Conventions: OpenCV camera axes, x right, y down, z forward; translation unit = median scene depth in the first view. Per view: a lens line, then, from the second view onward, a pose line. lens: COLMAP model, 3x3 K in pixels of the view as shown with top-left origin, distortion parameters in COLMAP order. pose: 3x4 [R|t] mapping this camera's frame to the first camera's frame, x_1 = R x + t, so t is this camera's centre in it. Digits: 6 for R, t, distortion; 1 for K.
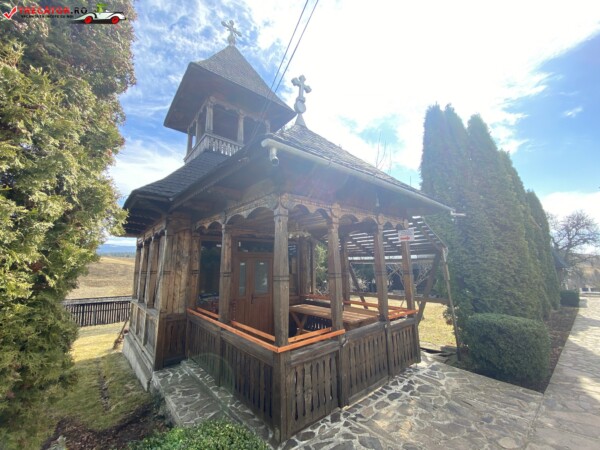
lens RADIAL K [[239.7, 0, 298.1], [0, 239.7, 226.0], [0, 0, 1]] dist [-0.010572, -0.008601]
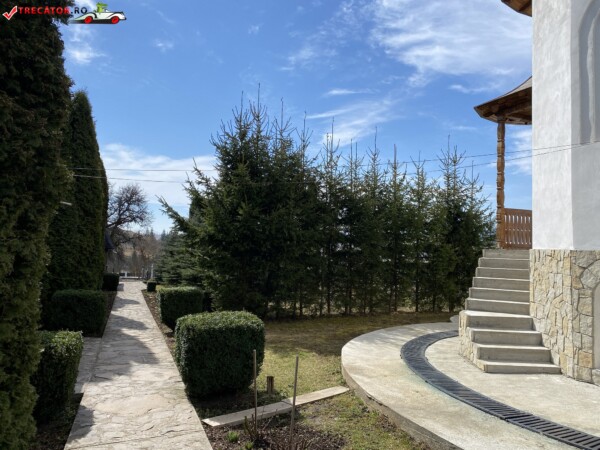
lens RADIAL K [[447.0, 0, 301.6], [0, 447.0, 214.7], [0, 0, 1]] dist [0.011591, -0.025552]
pose [[0.304356, 0.077213, 0.949424, -0.175693], [-0.179639, 0.983478, -0.022396, -0.026139], [-0.935466, -0.163737, 0.313198, -0.126803]]
